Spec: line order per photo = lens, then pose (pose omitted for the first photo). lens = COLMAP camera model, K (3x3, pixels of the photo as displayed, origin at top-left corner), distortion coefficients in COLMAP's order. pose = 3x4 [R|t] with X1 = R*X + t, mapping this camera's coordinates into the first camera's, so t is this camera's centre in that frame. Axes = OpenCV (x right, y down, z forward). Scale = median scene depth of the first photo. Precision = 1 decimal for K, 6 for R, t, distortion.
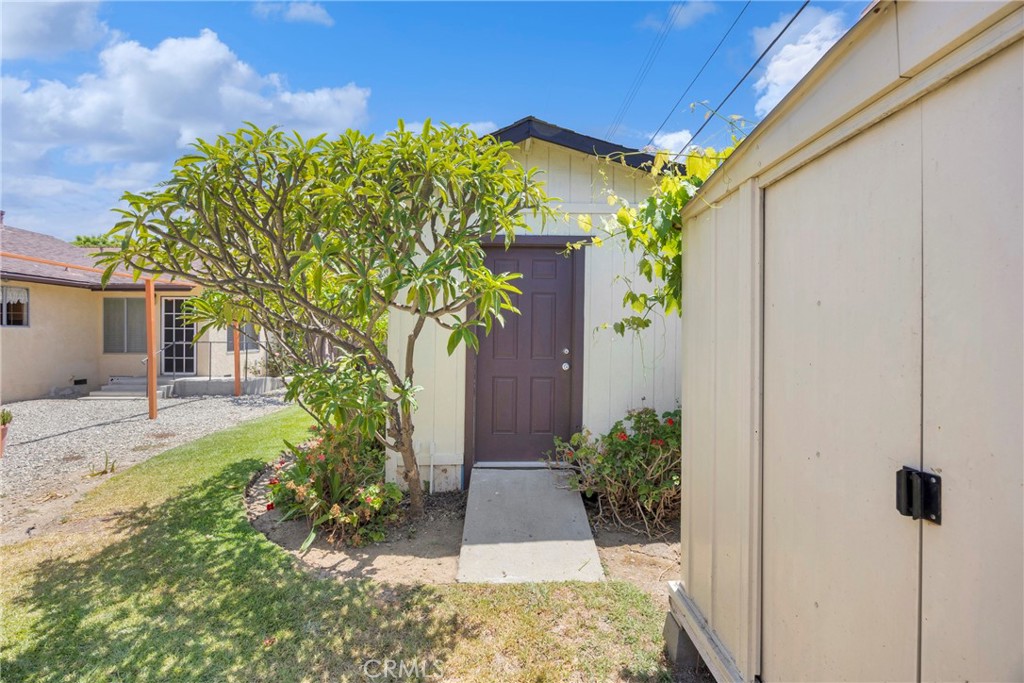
lens RADIAL K [[471.8, 0, 512.4], [0, 471.8, 342.6], [0, 0, 1]] dist [-0.016804, 0.000796]
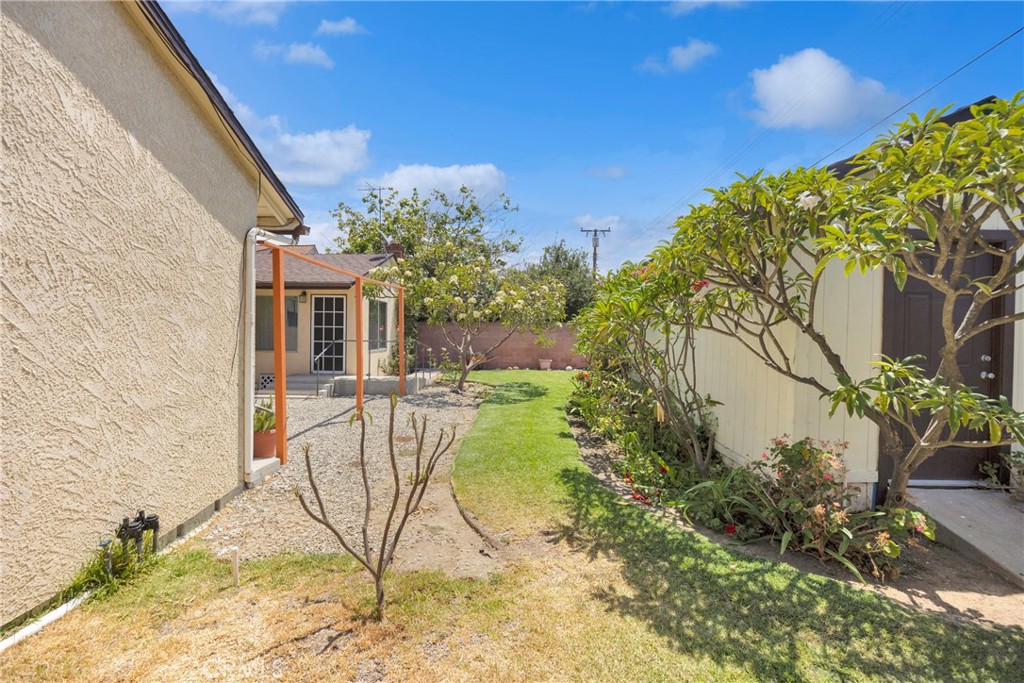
lens RADIAL K [[471.8, 0, 512.7], [0, 471.8, 339.6], [0, 0, 1]] dist [-0.016804, 0.000796]
pose [[0.998505, 0.009979, -0.053743, -0.757150], [-0.010330, 0.999927, -0.006259, -0.001537], [0.053677, 0.006805, 0.998535, 0.070217]]
